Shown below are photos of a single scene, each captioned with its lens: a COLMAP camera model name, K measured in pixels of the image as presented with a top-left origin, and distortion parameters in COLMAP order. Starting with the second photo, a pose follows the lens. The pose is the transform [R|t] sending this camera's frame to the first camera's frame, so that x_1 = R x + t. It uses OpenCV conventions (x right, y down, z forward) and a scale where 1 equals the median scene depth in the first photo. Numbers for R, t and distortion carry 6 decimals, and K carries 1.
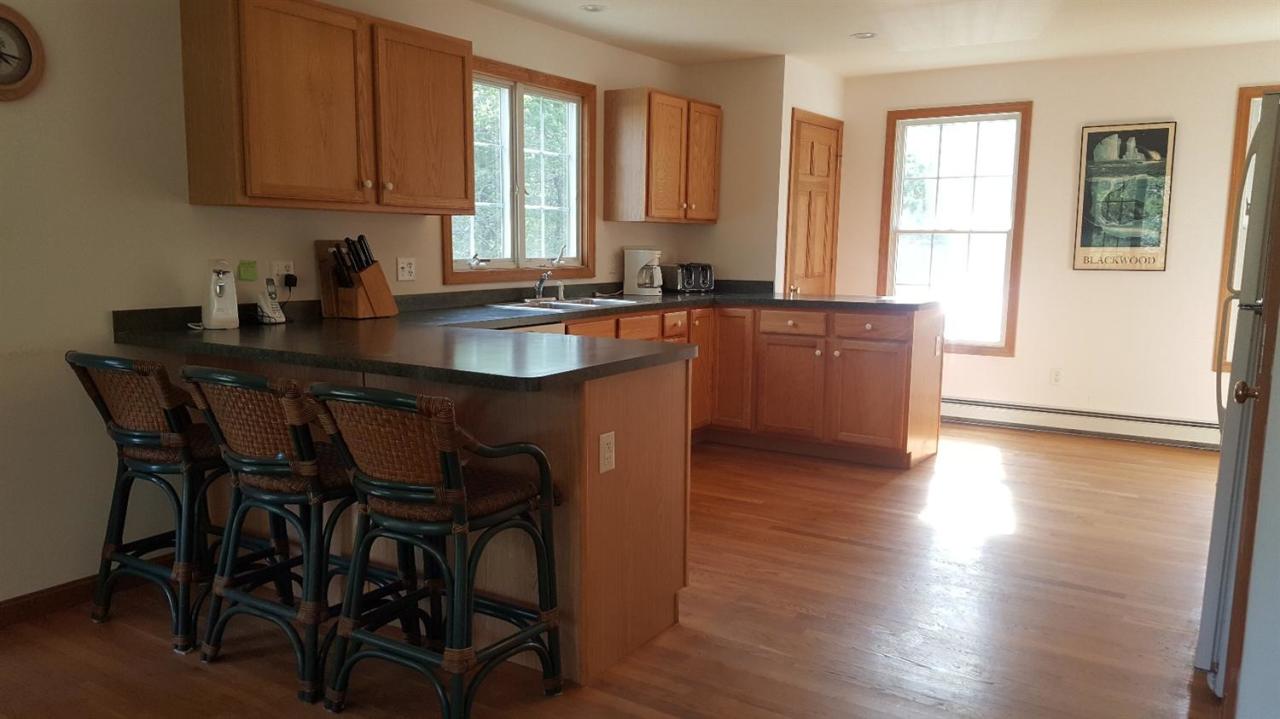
lens RADIAL K [[981.8, 0, 635.7], [0, 981.8, 364.6], [0, 0, 1]] dist [0.025239, -0.023364]
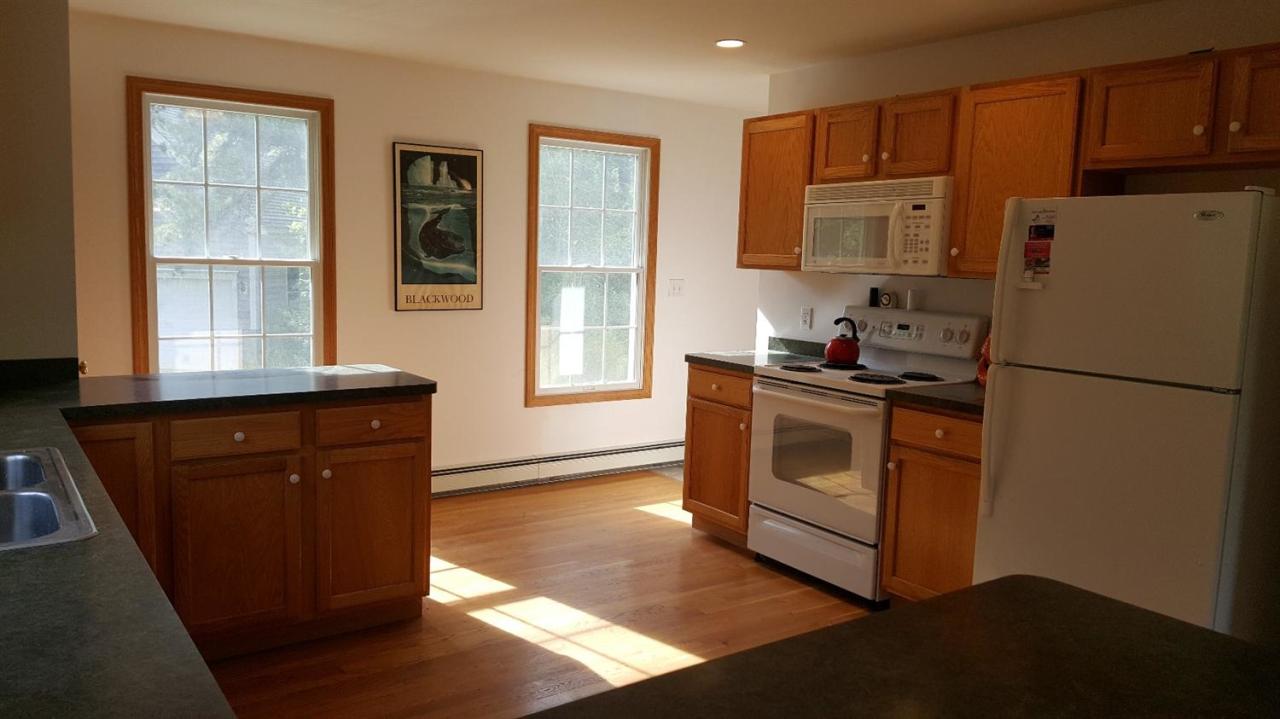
lens RADIAL K [[981.8, 0, 641.0], [0, 981.8, 360.4], [0, 0, 1]] dist [0.025239, -0.023364]
pose [[0.371359, -0.099236, 0.923171, -0.265428], [0.087839, 0.993568, 0.071468, -0.099126], [-0.924325, 0.054550, 0.377687, 0.506298]]
